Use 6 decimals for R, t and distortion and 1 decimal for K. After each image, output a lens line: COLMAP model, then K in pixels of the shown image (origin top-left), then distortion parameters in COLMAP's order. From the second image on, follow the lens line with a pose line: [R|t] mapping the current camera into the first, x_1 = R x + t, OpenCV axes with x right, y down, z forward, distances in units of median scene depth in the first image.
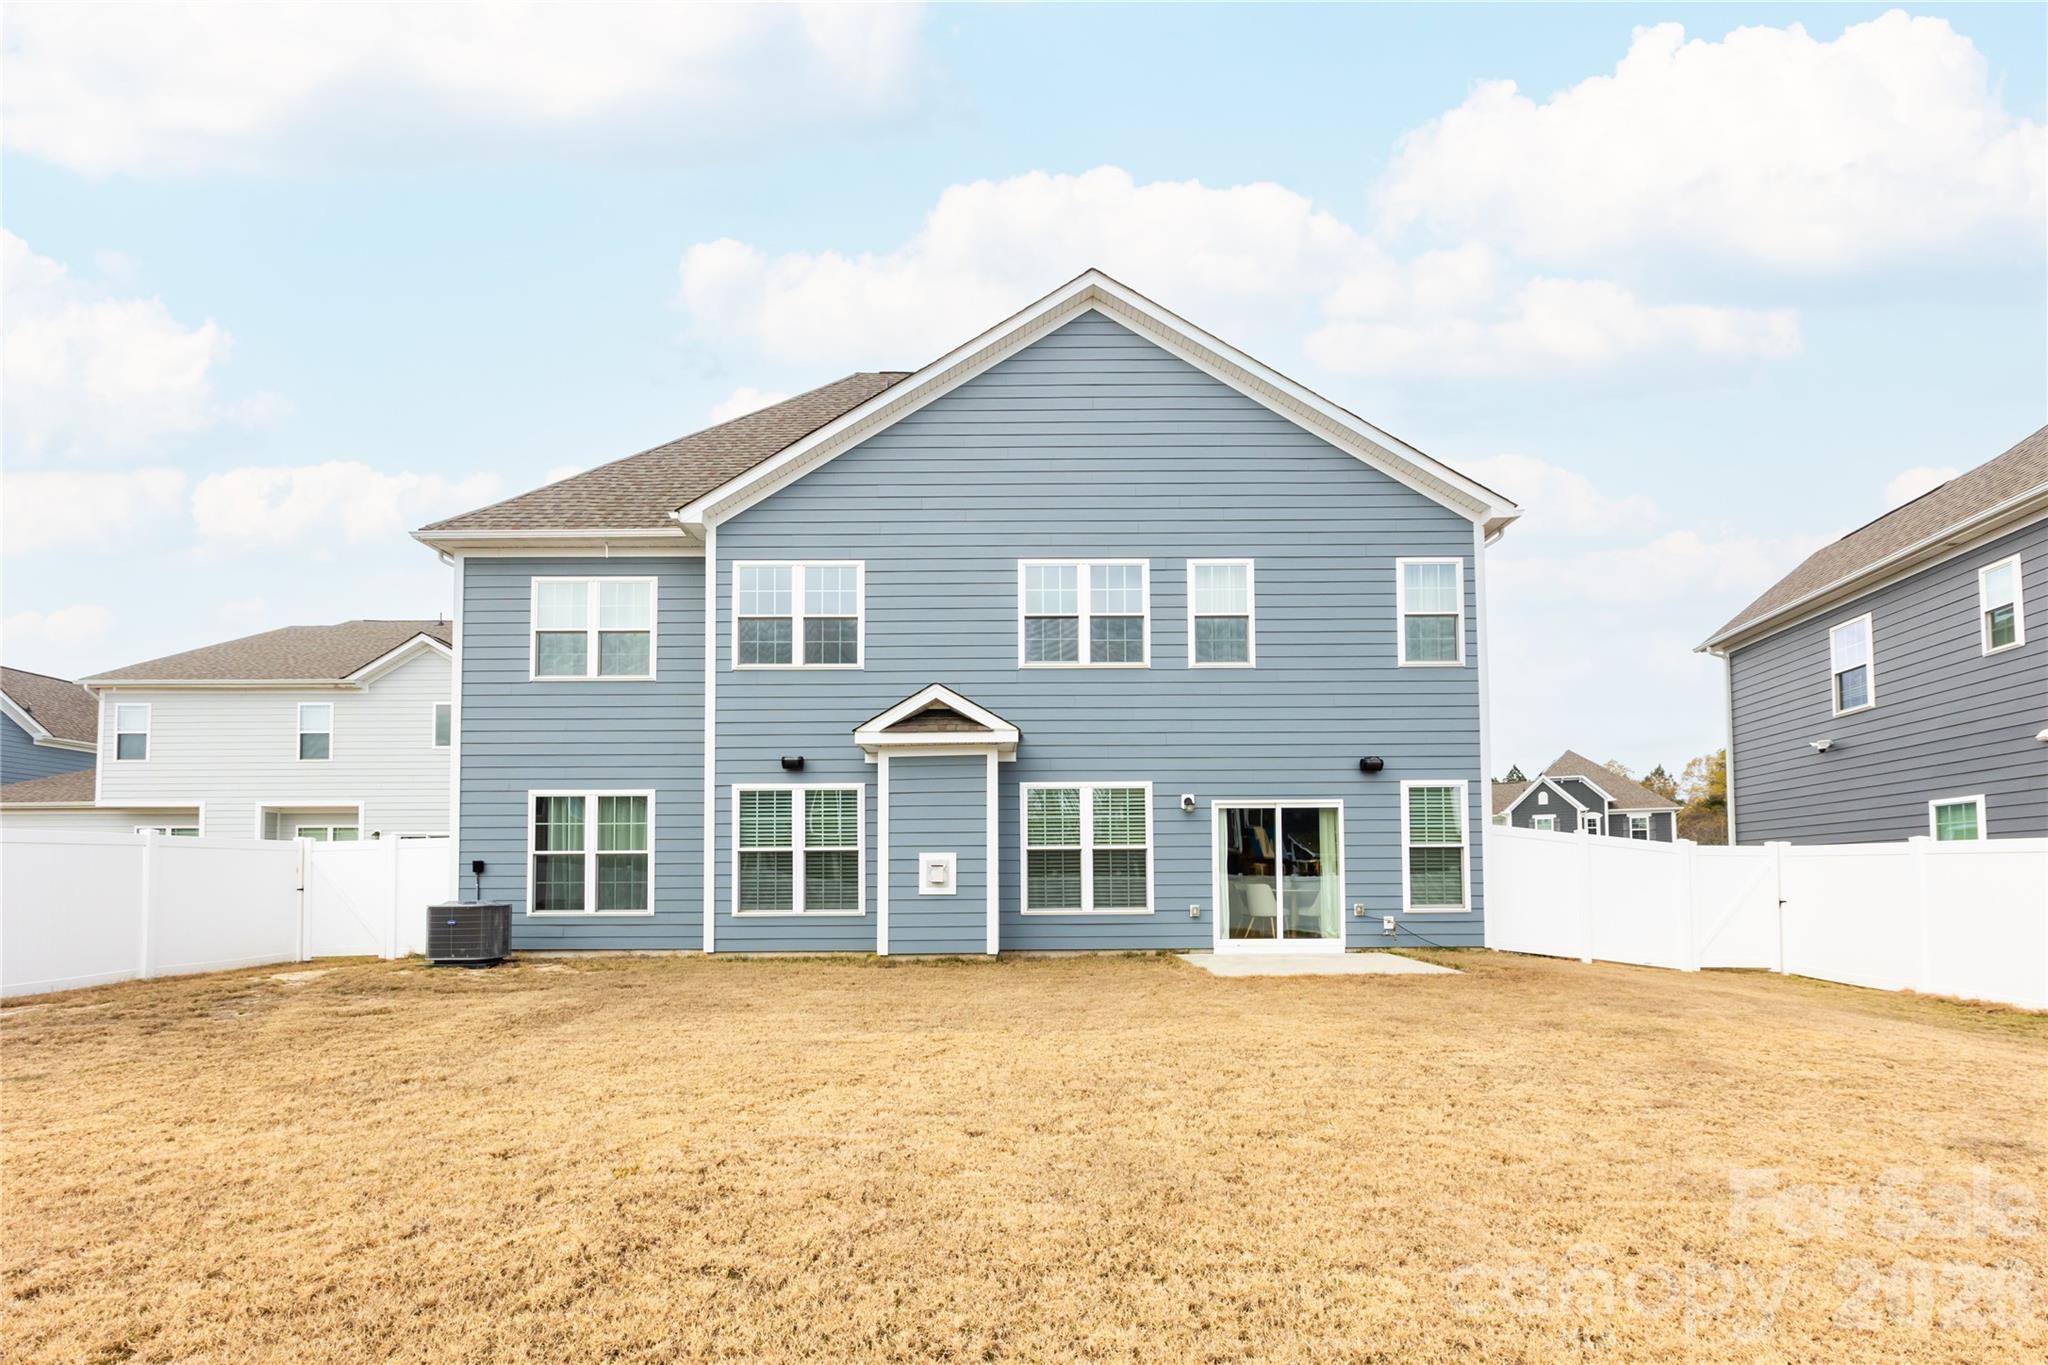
lens RADIAL K [[906.7, 0, 1009.9], [0, 906.7, 668.5], [0, 0, 1]] dist [0.002414, 0.001062]
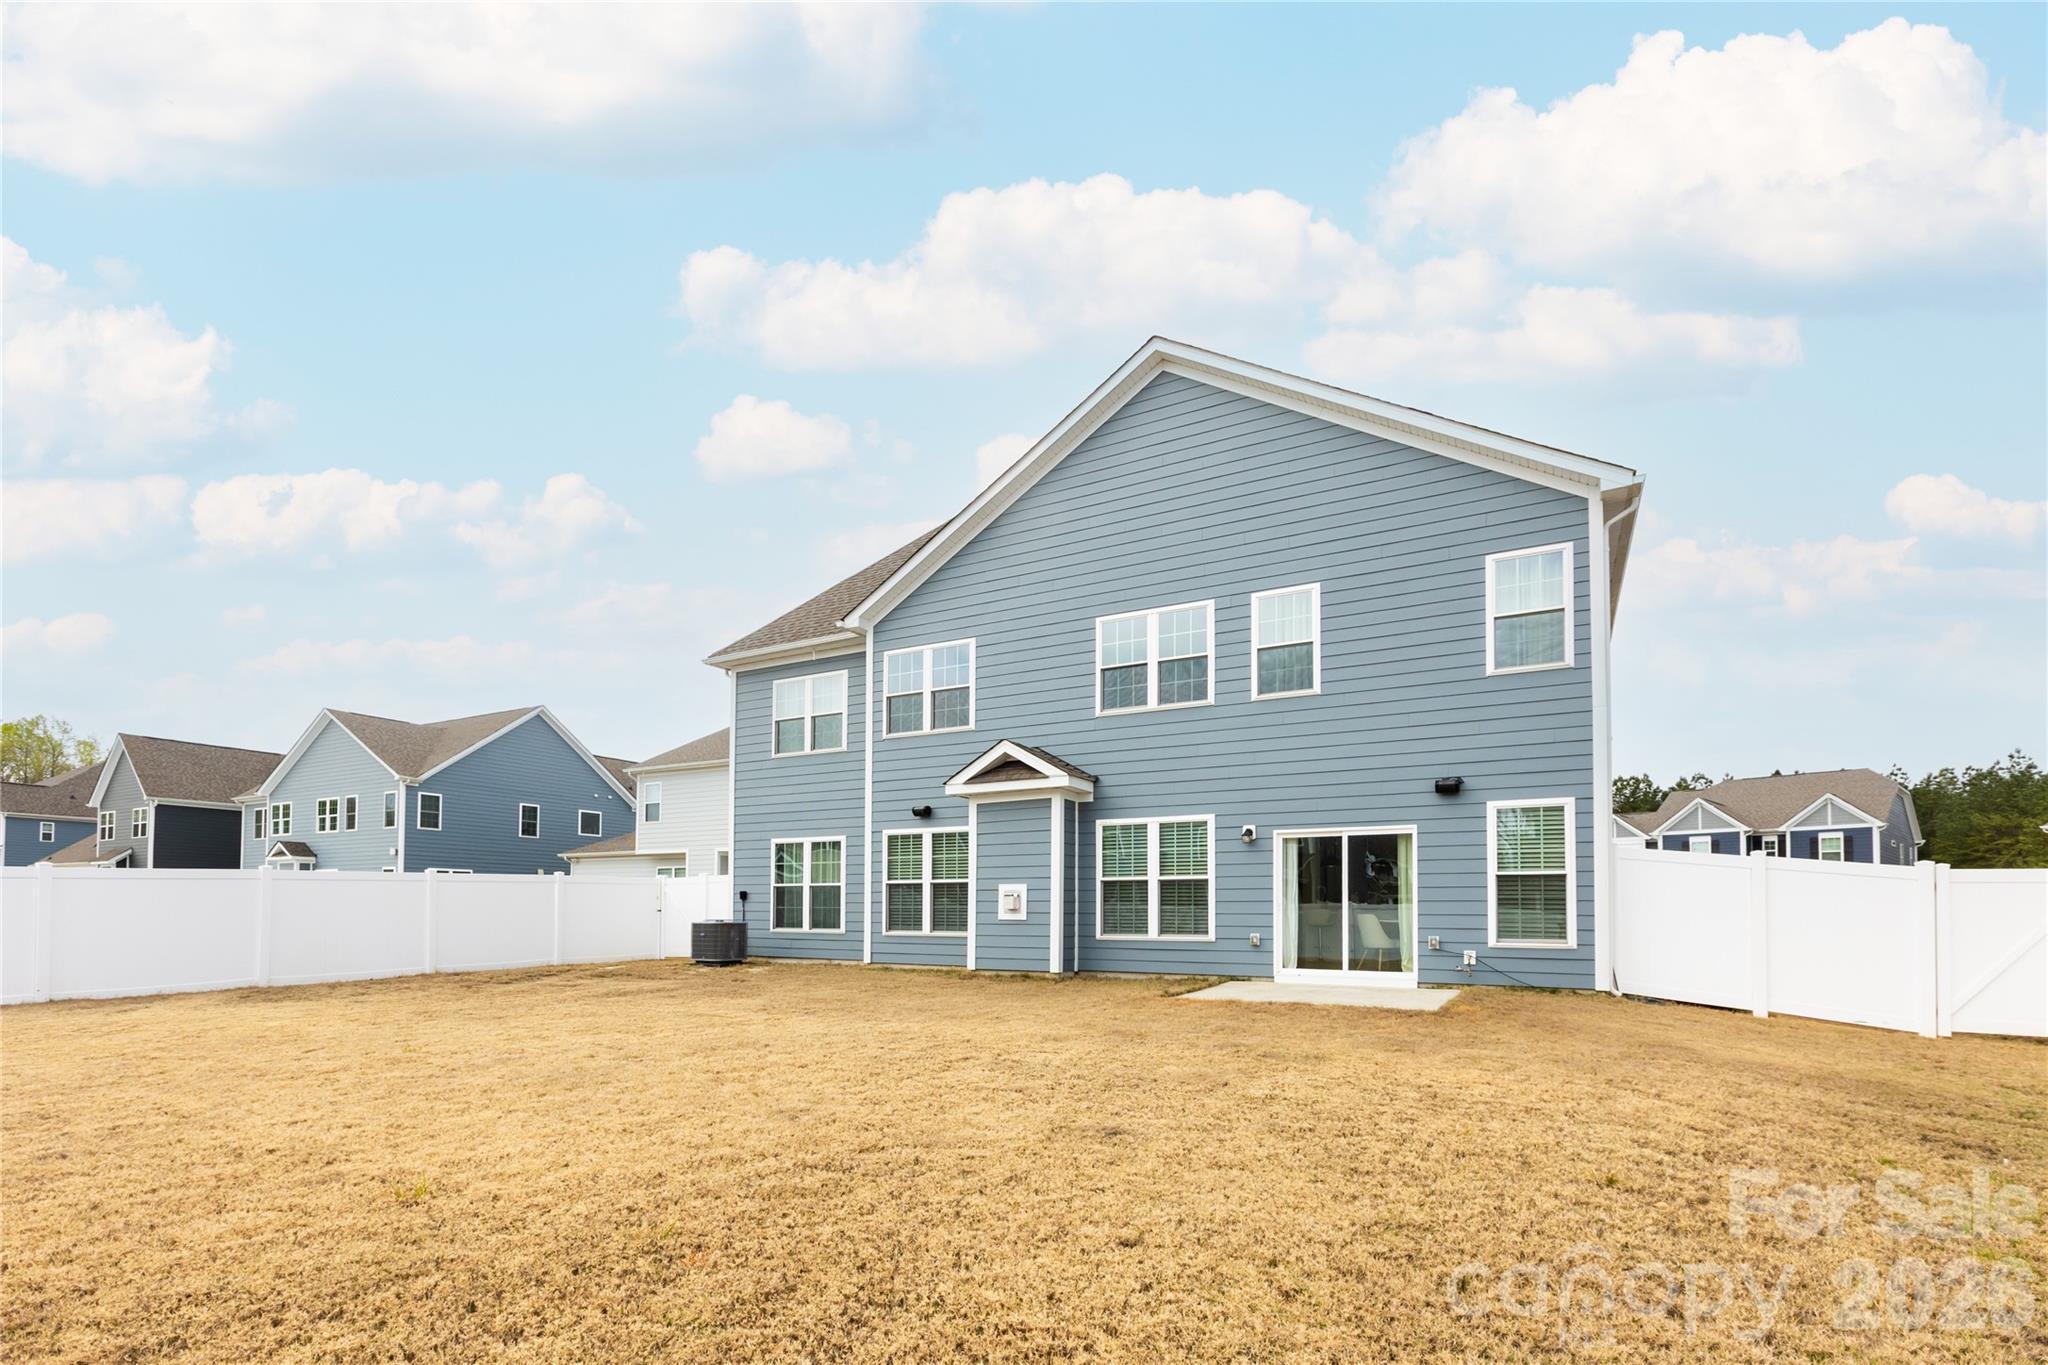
lens RADIAL K [[906.7, 0, 1009.9], [0, 906.7, 668.5], [0, 0, 1]] dist [0.002414, 0.001062]
pose [[0.875970, -0.116323, -0.468131, 0.460305], [0.102707, 0.993211, -0.054610, -0.009436], [0.471305, -0.000244, 0.881970, -0.034385]]
